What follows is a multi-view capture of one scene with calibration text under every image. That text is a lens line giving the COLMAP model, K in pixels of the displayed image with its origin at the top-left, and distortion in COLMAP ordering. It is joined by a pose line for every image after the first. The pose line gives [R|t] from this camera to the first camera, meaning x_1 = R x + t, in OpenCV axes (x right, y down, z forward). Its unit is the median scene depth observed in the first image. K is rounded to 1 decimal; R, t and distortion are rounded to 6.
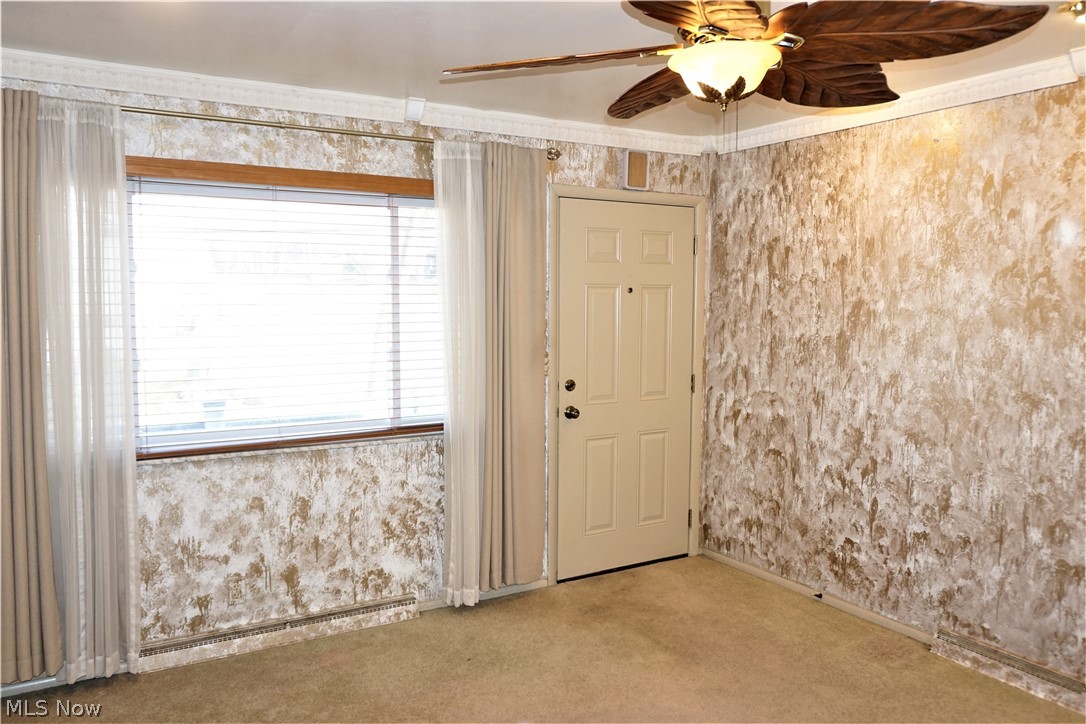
lens RADIAL K [[835.0, 0, 543.0], [0, 835.0, 362.0], [0, 0, 1]] dist [-0.024156, 0.005124]
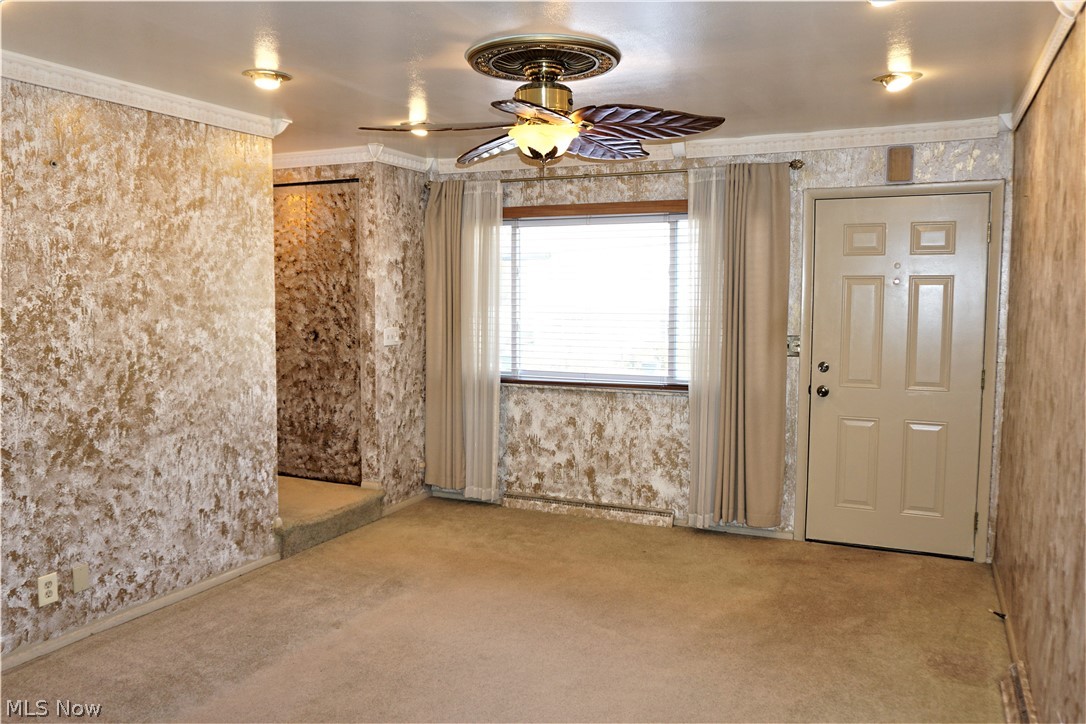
lens RADIAL K [[835.0, 0, 543.0], [0, 835.0, 362.0], [0, 0, 1]] dist [-0.024156, 0.005124]
pose [[0.557011, 0.067226, -0.827780, 0.863948], [-0.066339, 0.997135, 0.036341, 0.006599], [0.827852, 0.034672, 0.559875, 0.075829]]
